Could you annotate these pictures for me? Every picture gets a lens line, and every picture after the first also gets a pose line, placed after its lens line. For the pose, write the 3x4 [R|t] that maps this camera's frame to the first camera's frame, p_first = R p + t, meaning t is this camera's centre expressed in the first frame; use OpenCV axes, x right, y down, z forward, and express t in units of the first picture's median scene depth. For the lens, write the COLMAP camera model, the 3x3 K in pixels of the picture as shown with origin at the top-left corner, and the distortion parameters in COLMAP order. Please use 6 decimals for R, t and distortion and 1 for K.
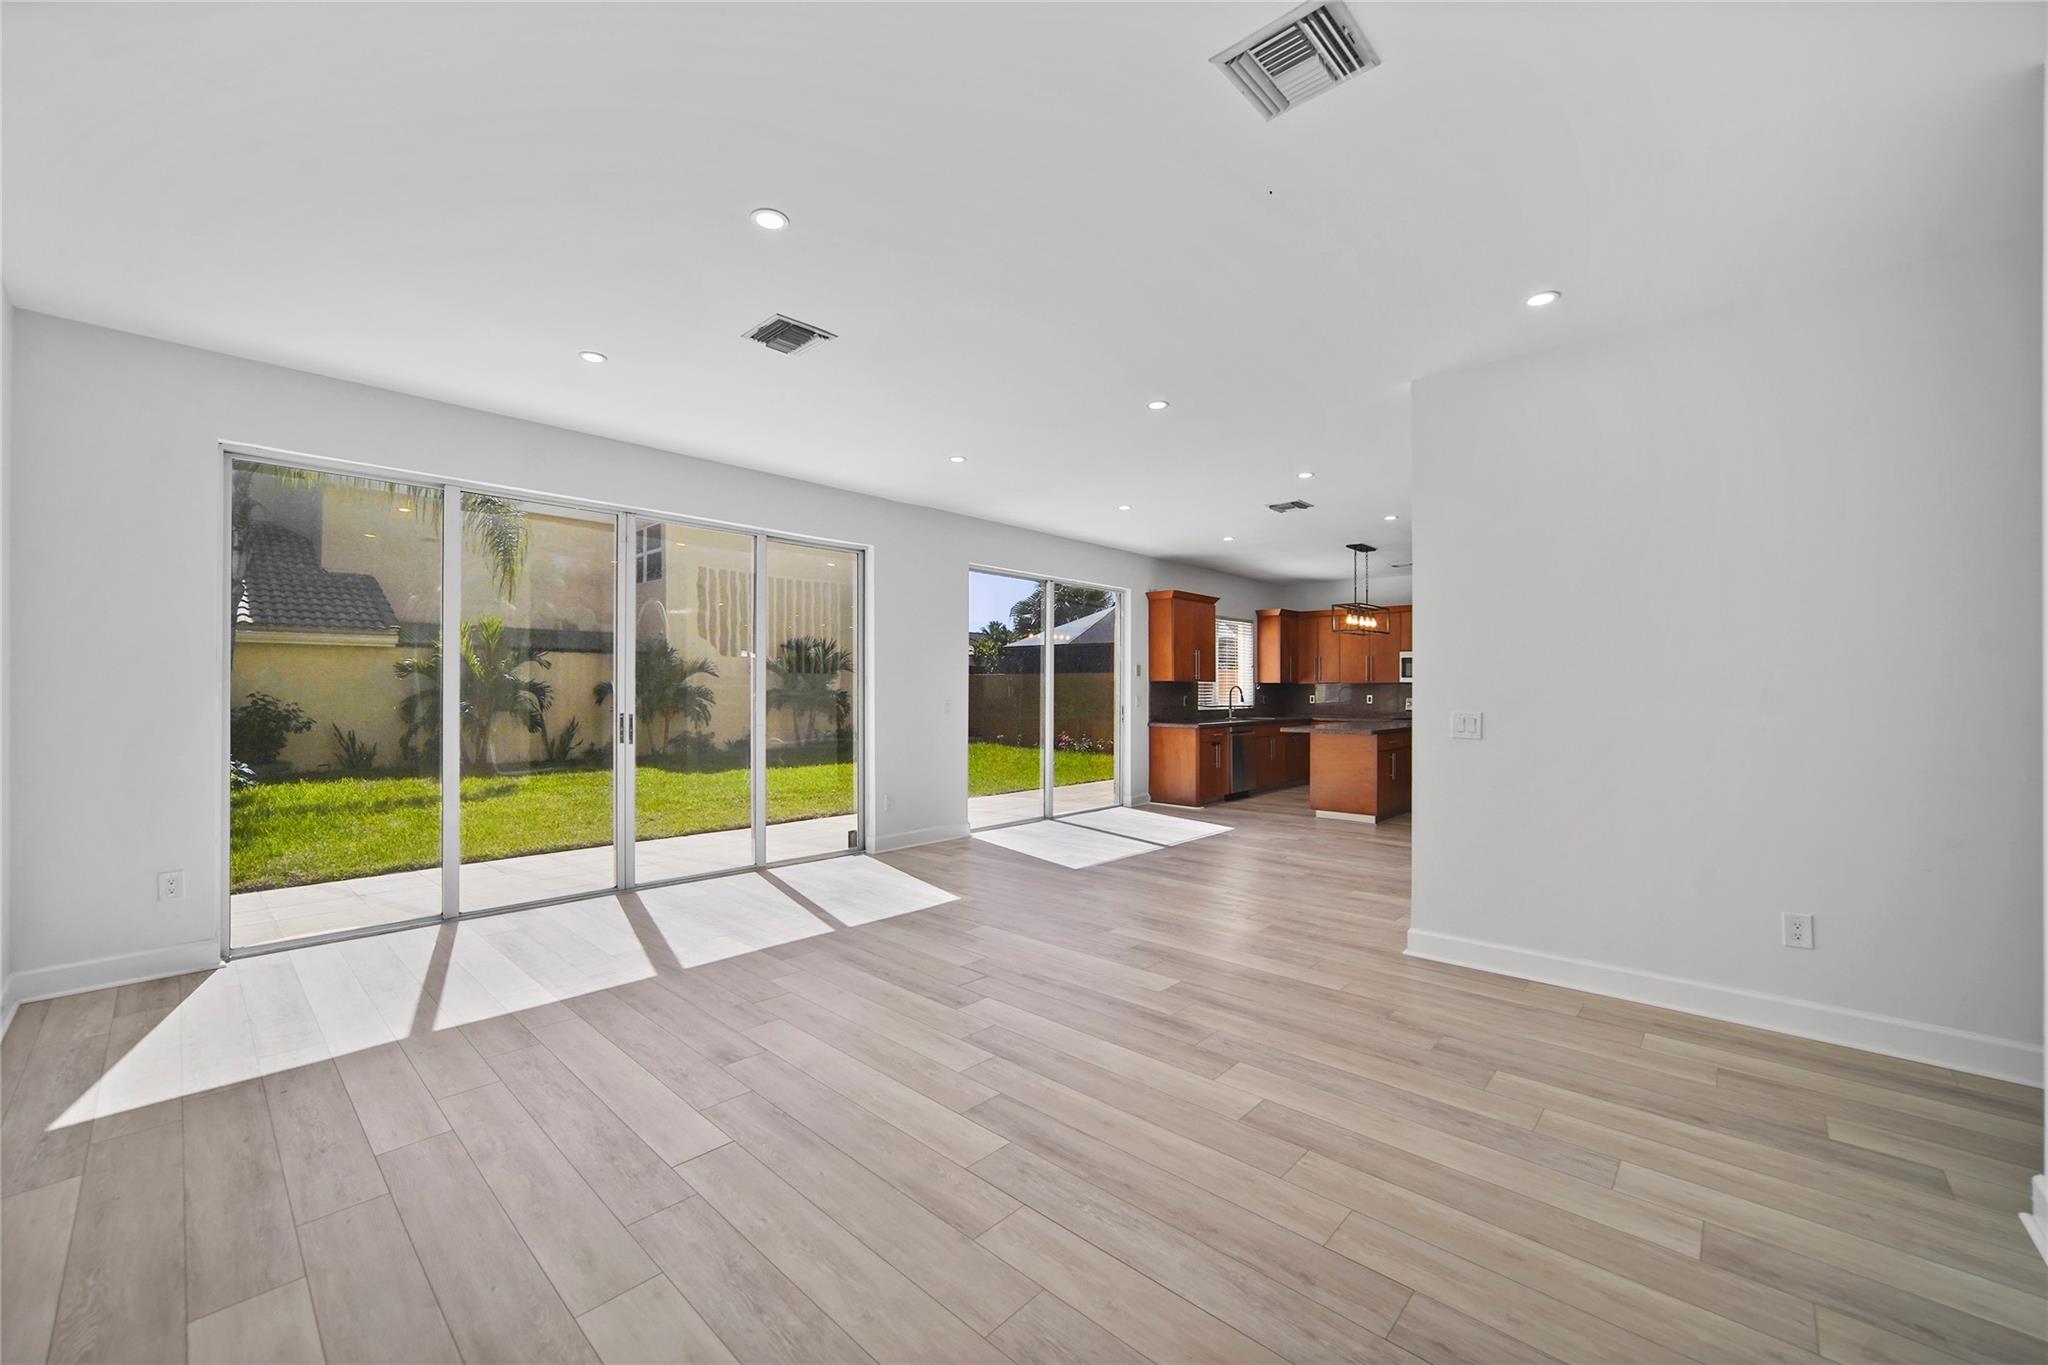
lens RADIAL K [[806.1, 0, 1028.4], [0, 806.1, 681.0], [0, 0, 1]] dist [-0.020583, 0.002408]
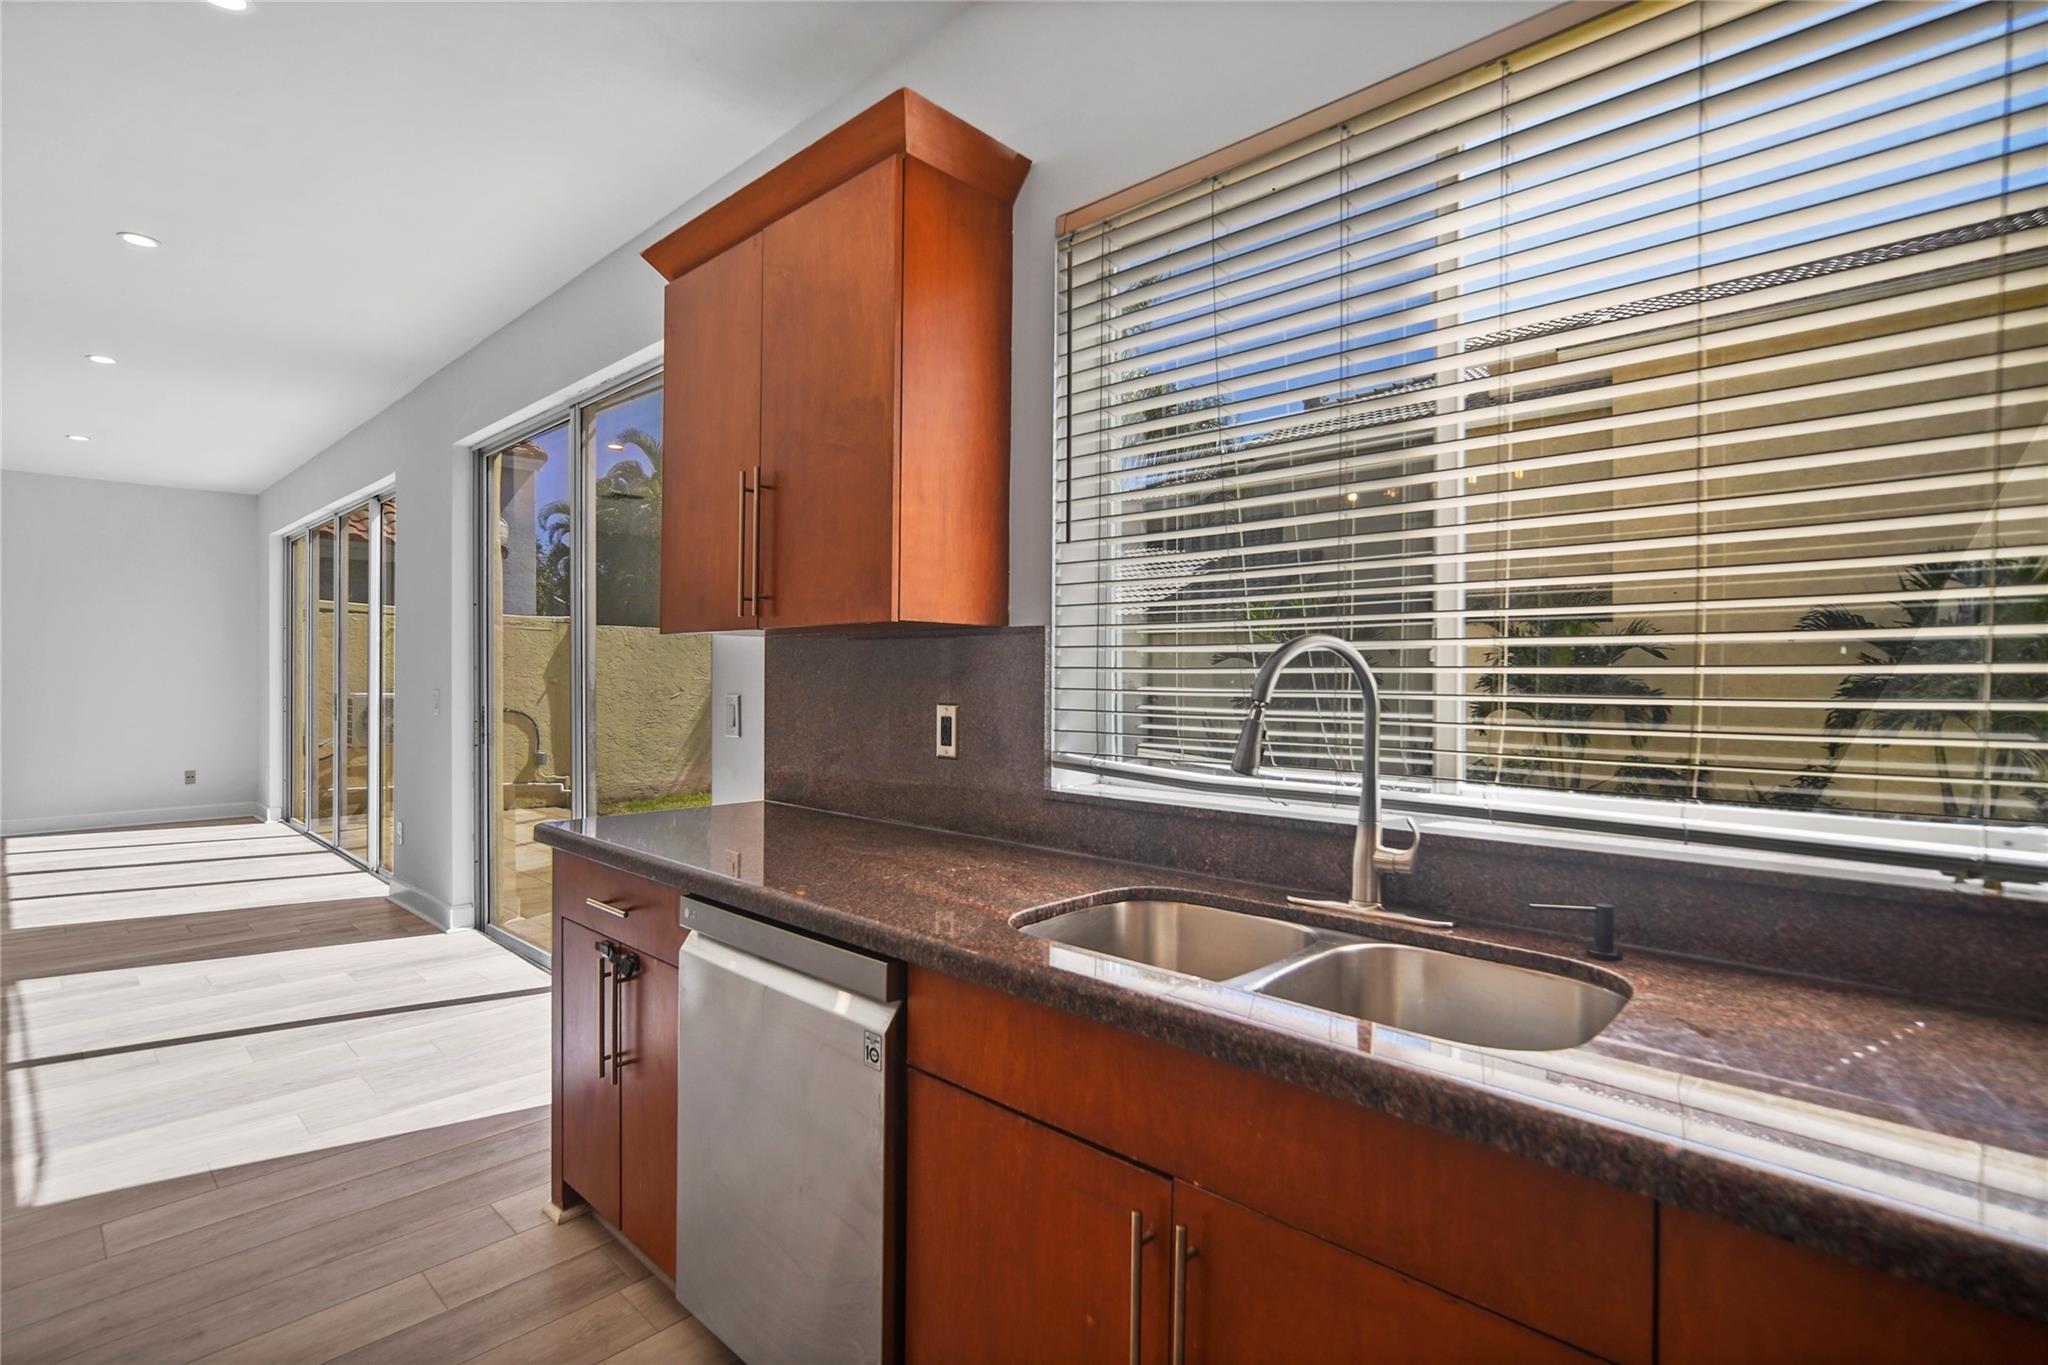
lens RADIAL K [[952.6, 0, 1015.1], [0, 952.6, 682.5], [0, 0, 1]] dist [-0.008676, 0.001678]
pose [[-0.021236, 0.003951, -0.999767, 0.968301], [0.006796, 0.999970, 0.003808, 0.028909], [0.999751, -0.006713, -0.021262, 2.343107]]
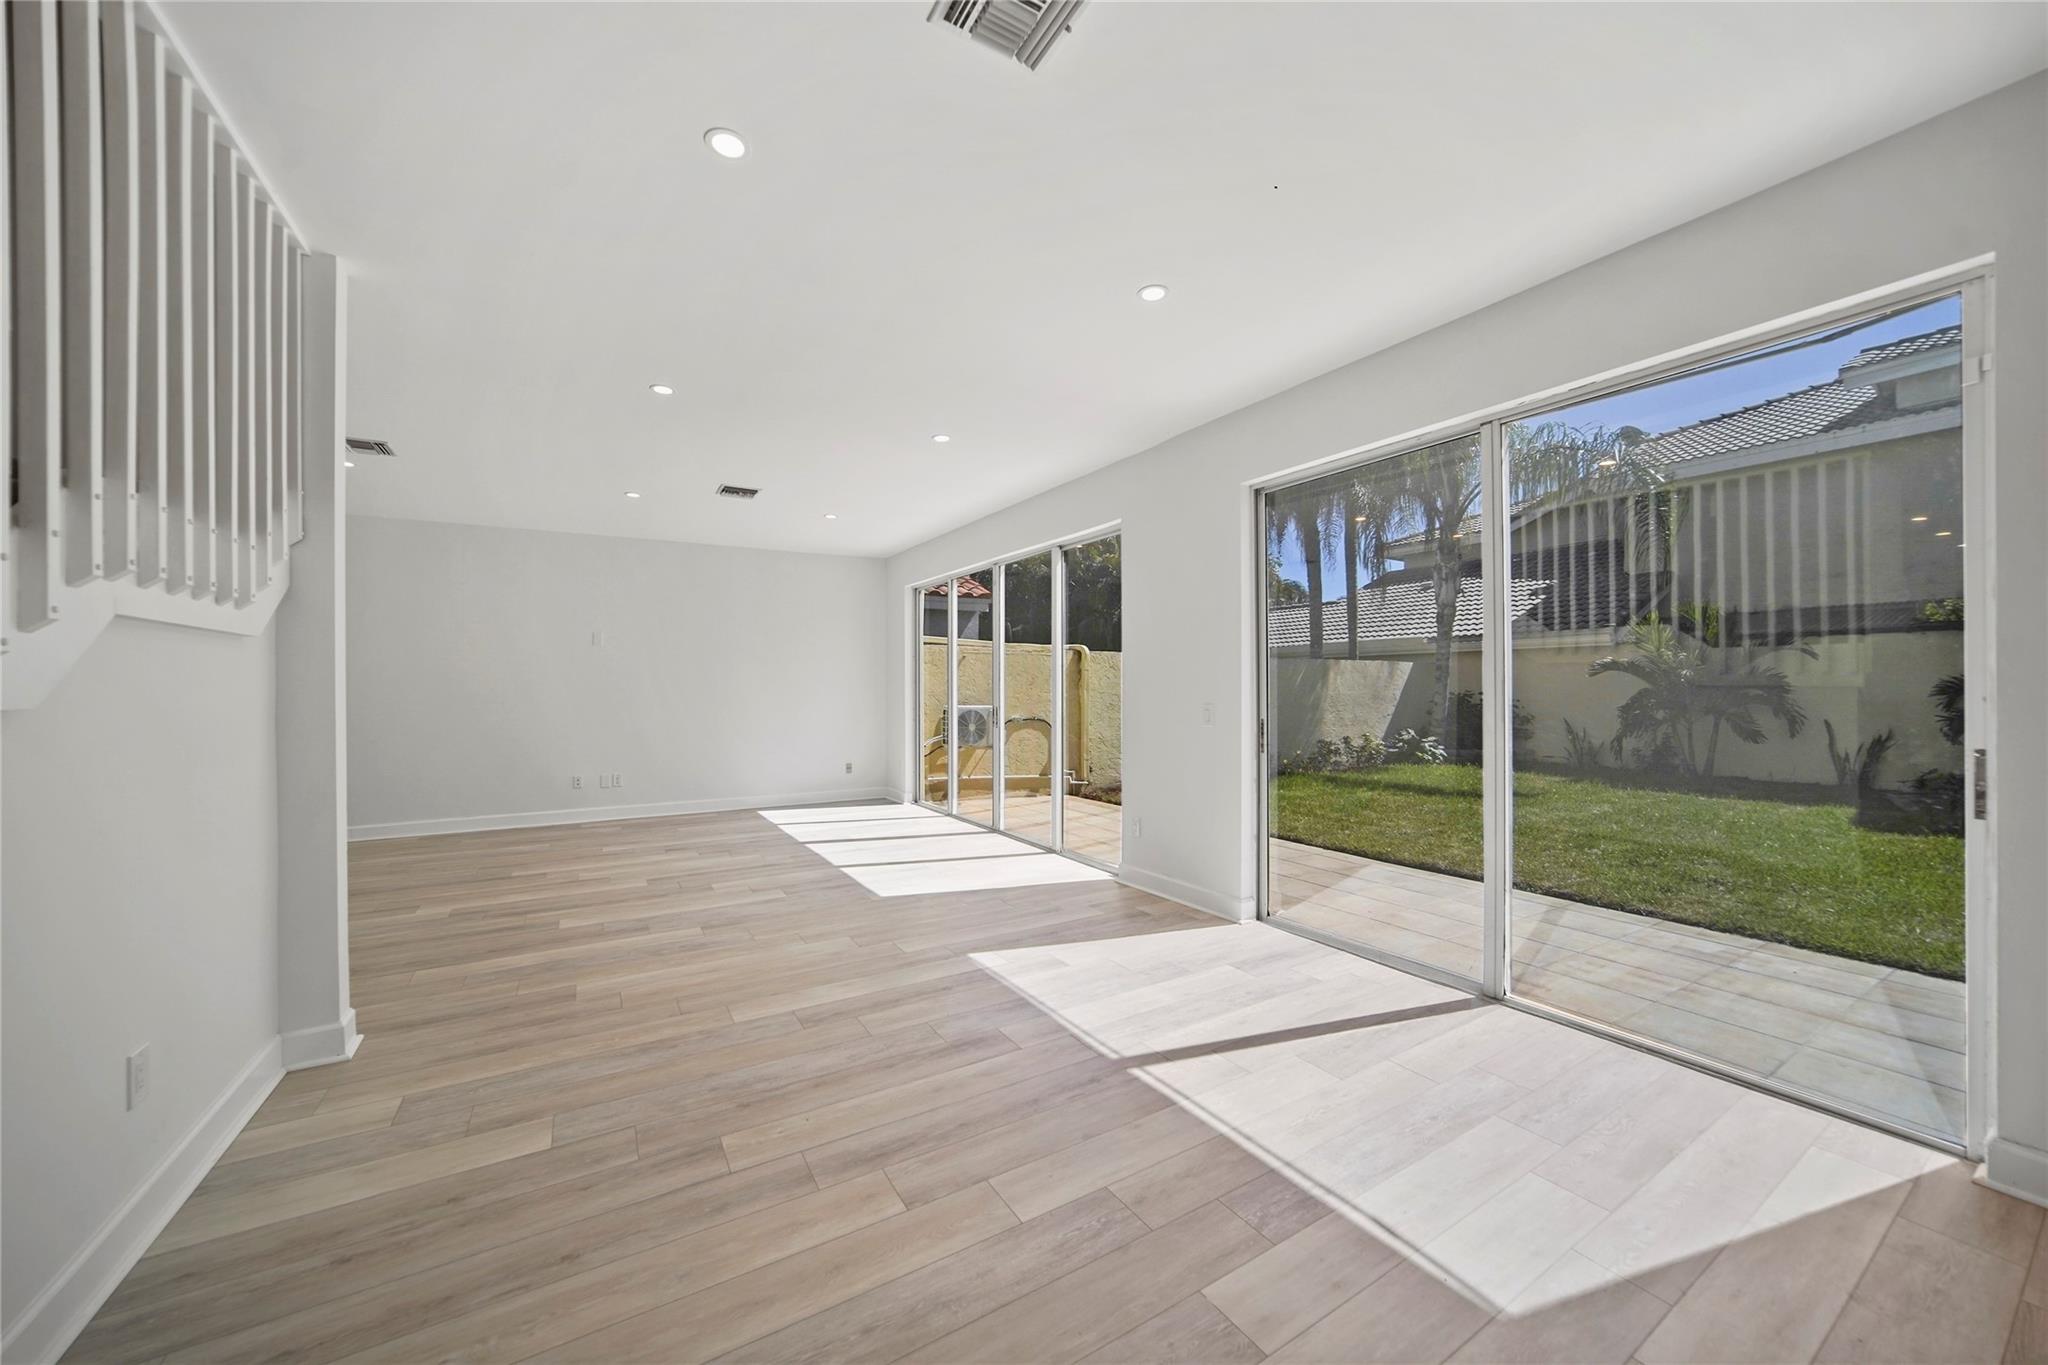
lens RADIAL K [[700.0, 0, 984.9], [0, 700.0, 686.3], [0, 0, 1]] dist [0.002204, 0.000884]
pose [[-0.296155, -0.006923, -0.955115, 0.852709], [0.017845, 0.999759, -0.012779, 0.018782], [0.954973, -0.020828, -0.295960, 1.643643]]
